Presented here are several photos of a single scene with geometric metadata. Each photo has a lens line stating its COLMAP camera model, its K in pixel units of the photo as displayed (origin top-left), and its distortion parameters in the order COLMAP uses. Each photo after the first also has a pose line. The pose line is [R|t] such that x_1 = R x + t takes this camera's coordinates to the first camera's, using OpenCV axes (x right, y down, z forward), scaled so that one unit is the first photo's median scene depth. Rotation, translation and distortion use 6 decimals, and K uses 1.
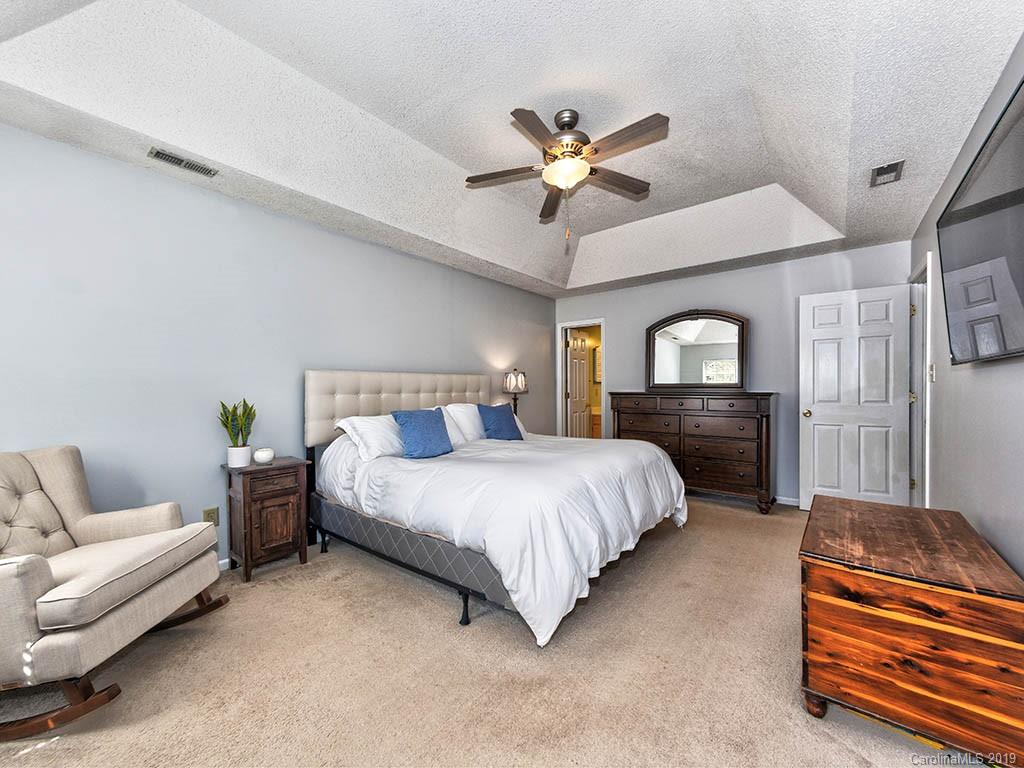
lens RADIAL K [[402.7, 0, 512.3], [0, 402.7, 387.7], [0, 0, 1]] dist [0.007690, -0.000346]
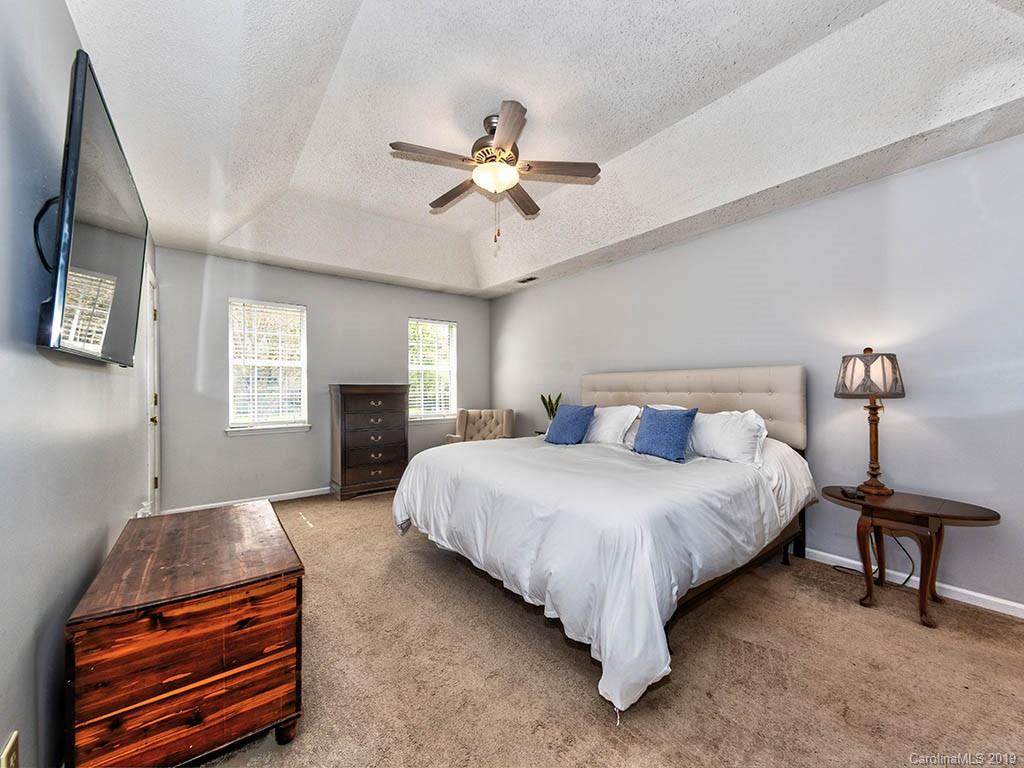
lens RADIAL K [[402.7, 0, 513.5], [0, 402.7, 391.4], [0, 0, 1]] dist [0.007690, -0.000346]
pose [[-0.222608, 0.008541, -0.974871, 0.664552], [0.008594, 0.999940, 0.006799, 0.000679], [0.974870, -0.006864, -0.222668, 0.754729]]
